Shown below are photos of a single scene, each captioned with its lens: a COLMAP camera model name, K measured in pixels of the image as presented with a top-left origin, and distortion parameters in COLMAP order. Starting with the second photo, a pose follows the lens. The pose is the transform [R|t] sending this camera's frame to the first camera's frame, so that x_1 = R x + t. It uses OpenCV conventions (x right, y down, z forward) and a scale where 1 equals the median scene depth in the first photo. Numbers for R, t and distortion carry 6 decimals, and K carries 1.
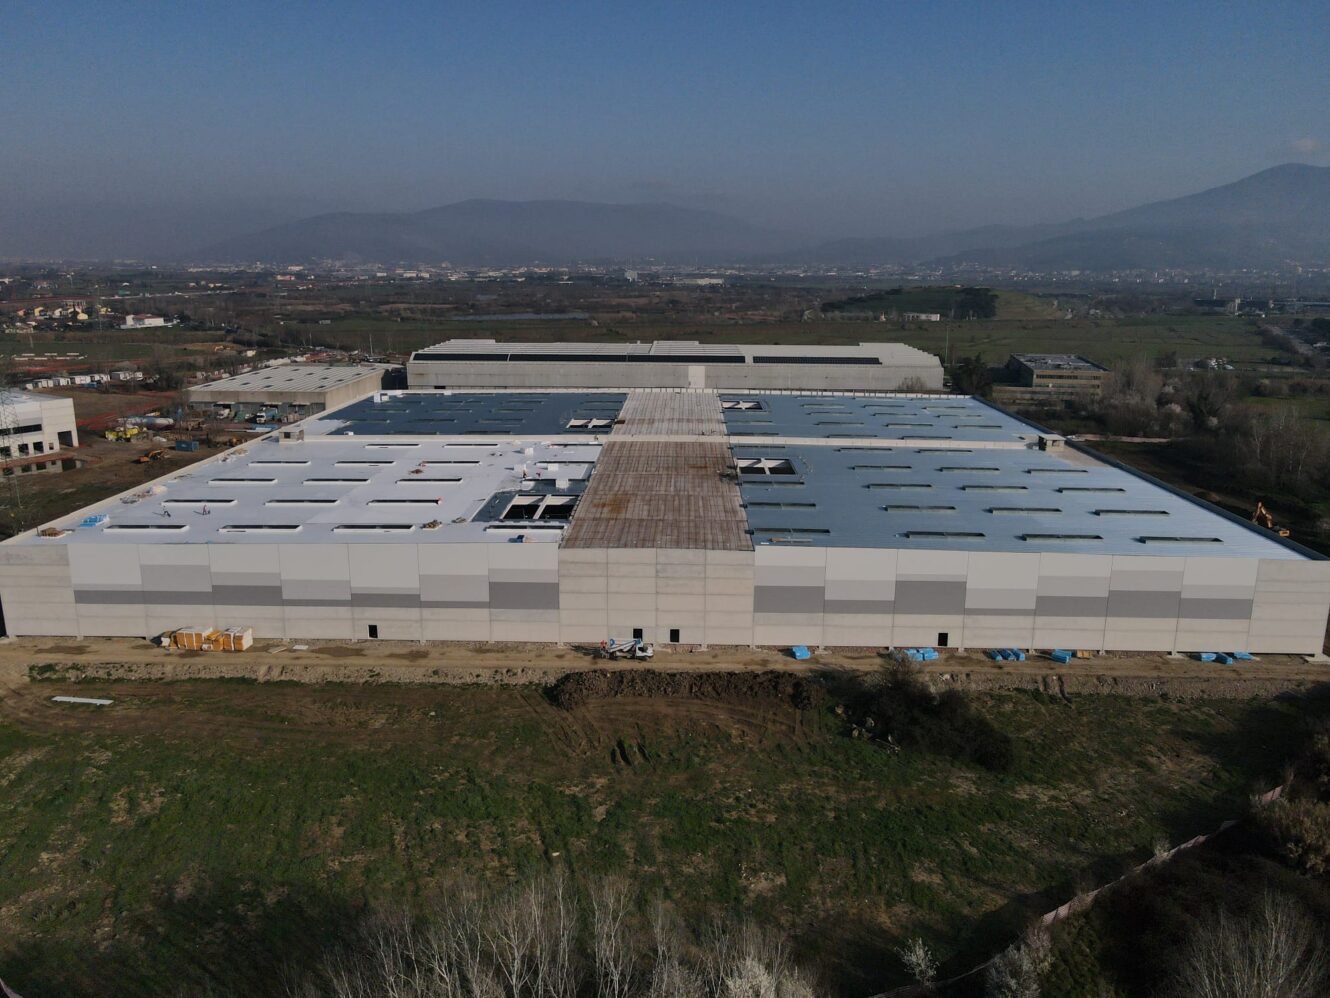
lens RADIAL K [[979.6, 0, 661.6], [0, 979.6, 493.3], [0, 0, 1]] dist [0.011141, 0.009537]
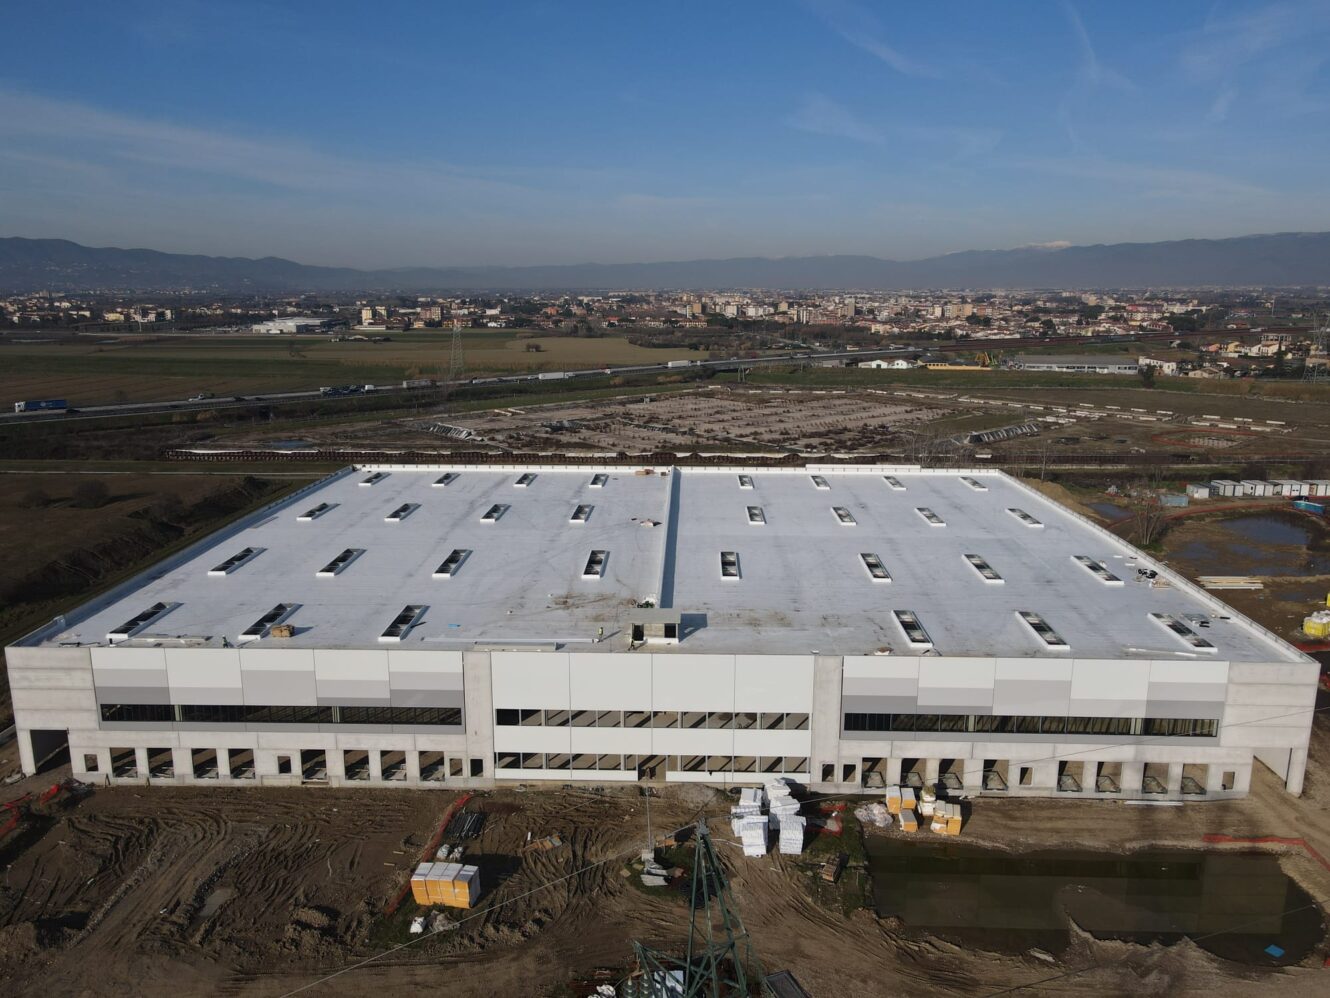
lens RADIAL K [[982.3, 0, 666.9], [0, 982.3, 494.7], [0, 0, 1]] dist [-0.002930, 0.030198]
pose [[0.483052, 0.180709, -0.856741, -0.171951], [-0.202393, 0.975016, 0.091542, -0.056817], [0.851879, 0.129178, 0.507558, 0.252196]]
